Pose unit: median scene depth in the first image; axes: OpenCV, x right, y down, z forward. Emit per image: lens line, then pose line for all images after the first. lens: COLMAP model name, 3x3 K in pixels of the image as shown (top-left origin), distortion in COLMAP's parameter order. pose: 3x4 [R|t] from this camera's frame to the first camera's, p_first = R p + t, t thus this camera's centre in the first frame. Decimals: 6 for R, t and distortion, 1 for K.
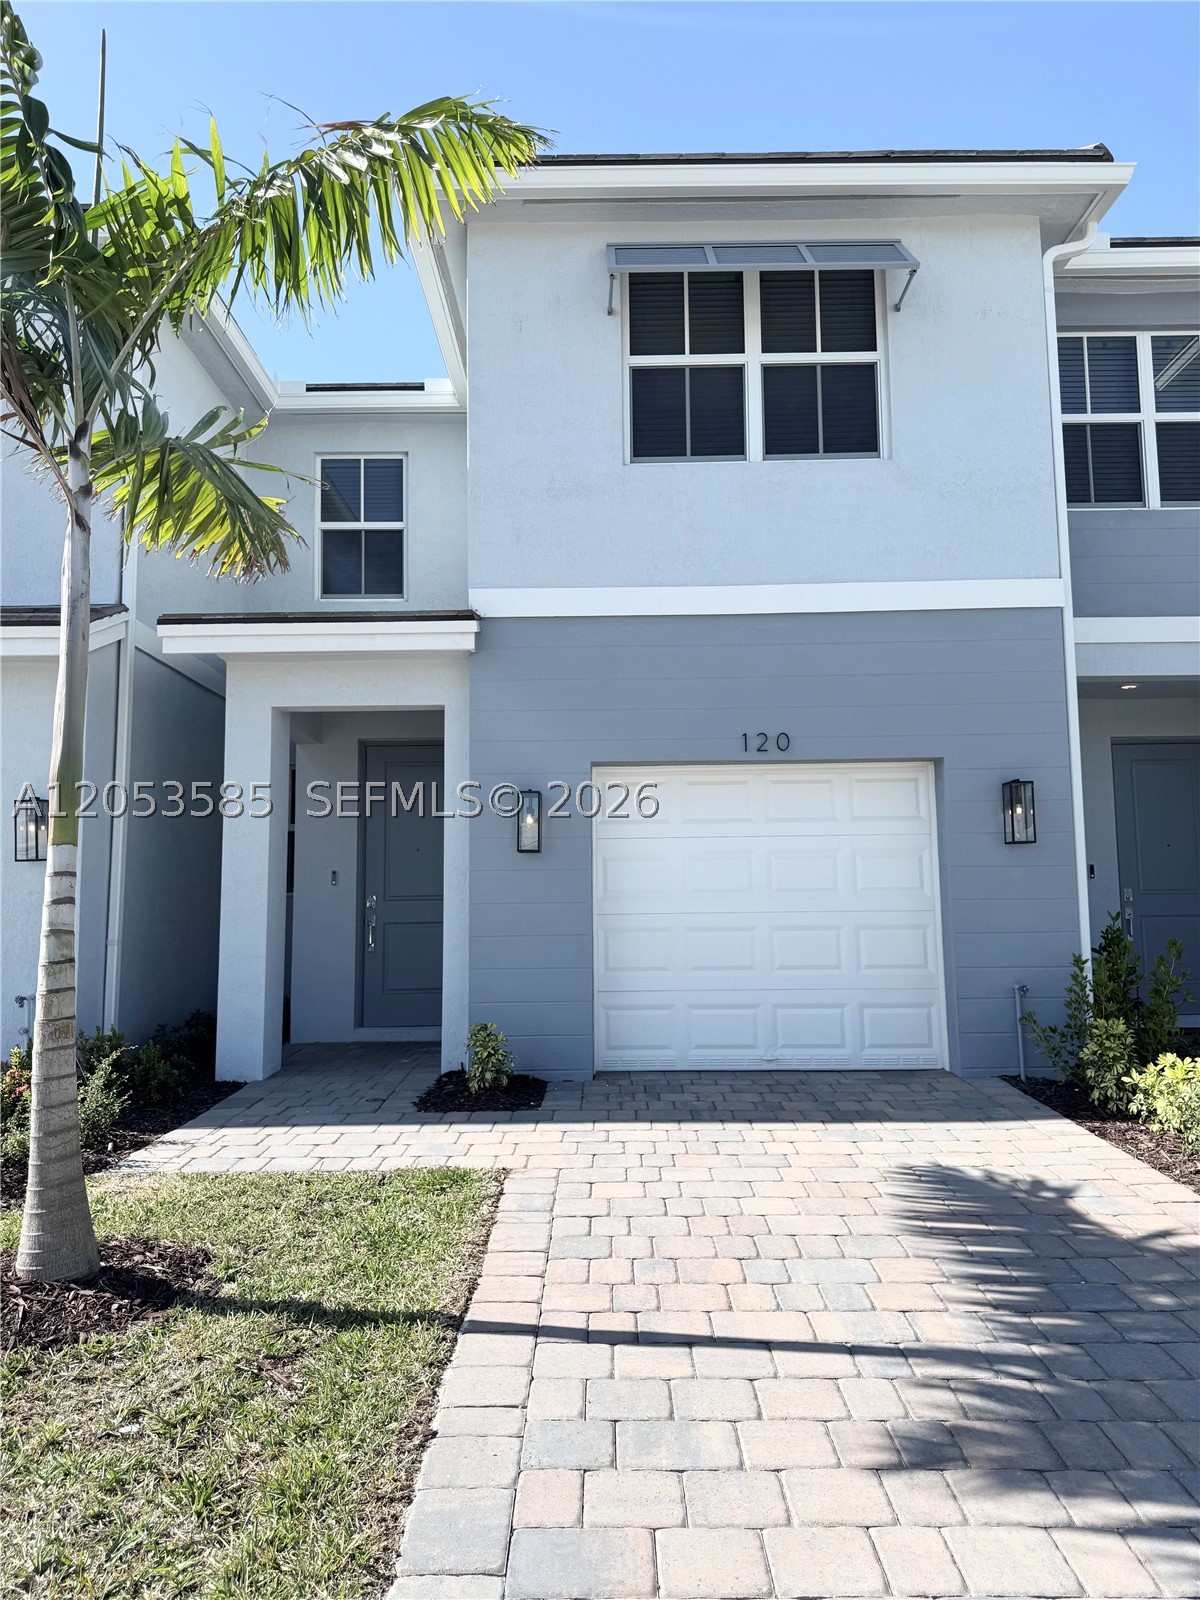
lens RADIAL K [[1106.1, 0, 597.0], [0, 1106.1, 805.3], [0, 0, 1]] dist [0.037002, -0.032922]
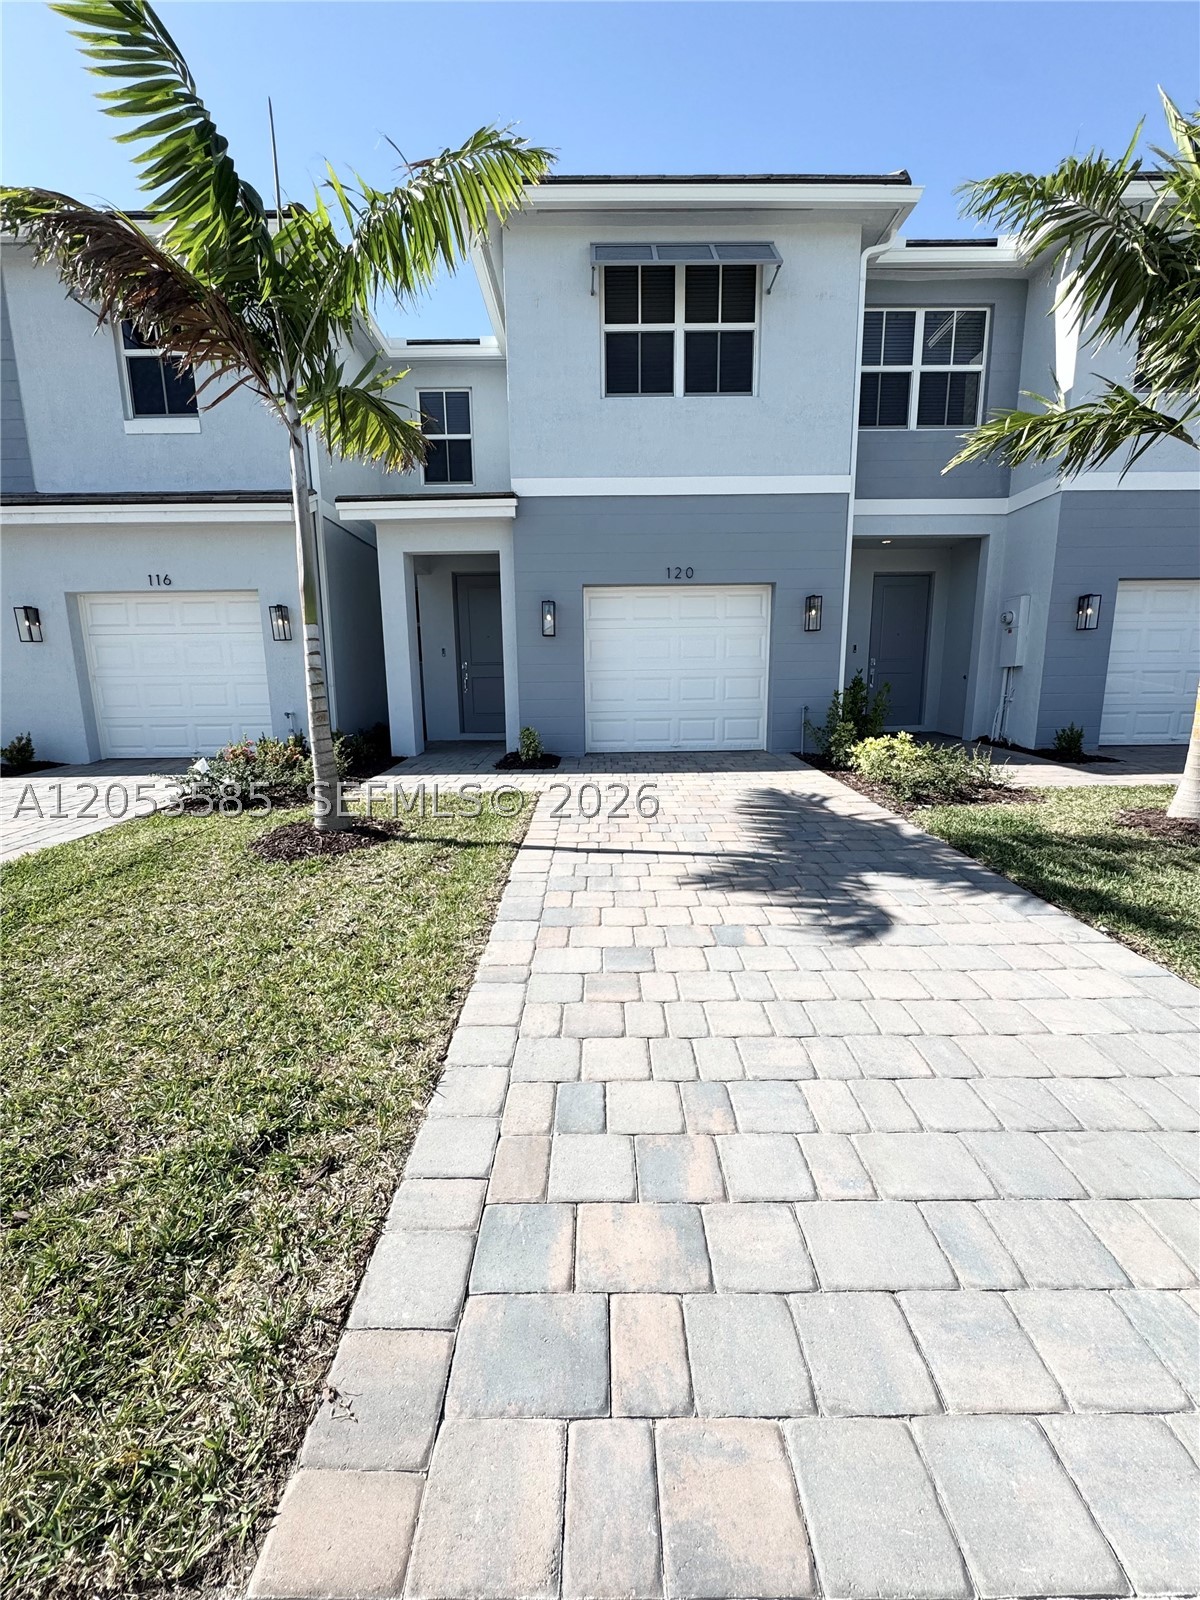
lens RADIAL K [[635.8, 0, 600.6], [0, 635.8, 801.0], [0, 0, 1]] dist [-0.004584, 0.000648]
pose [[0.999949, -0.002259, 0.009844, 0.013627], [-0.000545, 0.961173, 0.275947, 0.014890], [-0.010085, -0.275938, 0.961122, -0.100485]]
